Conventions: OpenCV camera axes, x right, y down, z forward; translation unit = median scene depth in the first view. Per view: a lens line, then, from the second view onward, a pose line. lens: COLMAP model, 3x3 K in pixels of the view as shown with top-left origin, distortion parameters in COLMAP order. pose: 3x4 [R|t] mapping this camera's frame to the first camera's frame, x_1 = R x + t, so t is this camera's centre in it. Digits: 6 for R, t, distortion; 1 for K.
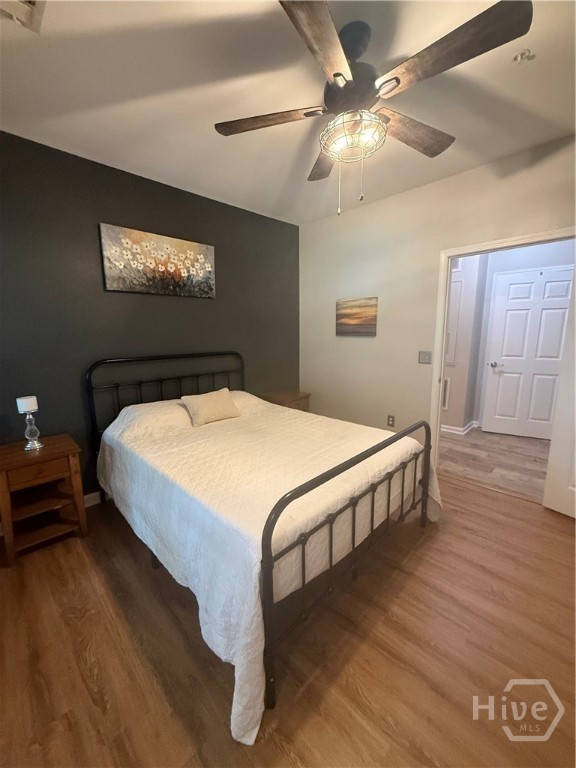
lens RADIAL K [[305.4, 0, 289.0], [0, 305.4, 381.7], [0, 0, 1]] dist [-0.000800, -0.000323]
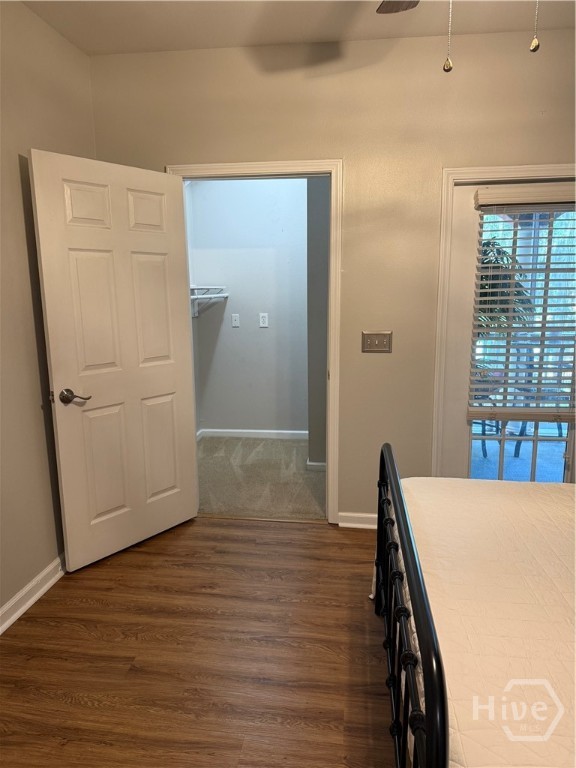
lens RADIAL K [[538.2, 0, 288.0], [0, 538.2, 384.0], [0, 0, 1]] dist [0.003366, -0.002199]
pose [[-0.791453, 0.124737, -0.598366, 0.585349], [-0.088749, 0.945129, 0.314411, -0.168824], [0.604752, 0.301946, -0.736955, 0.893205]]
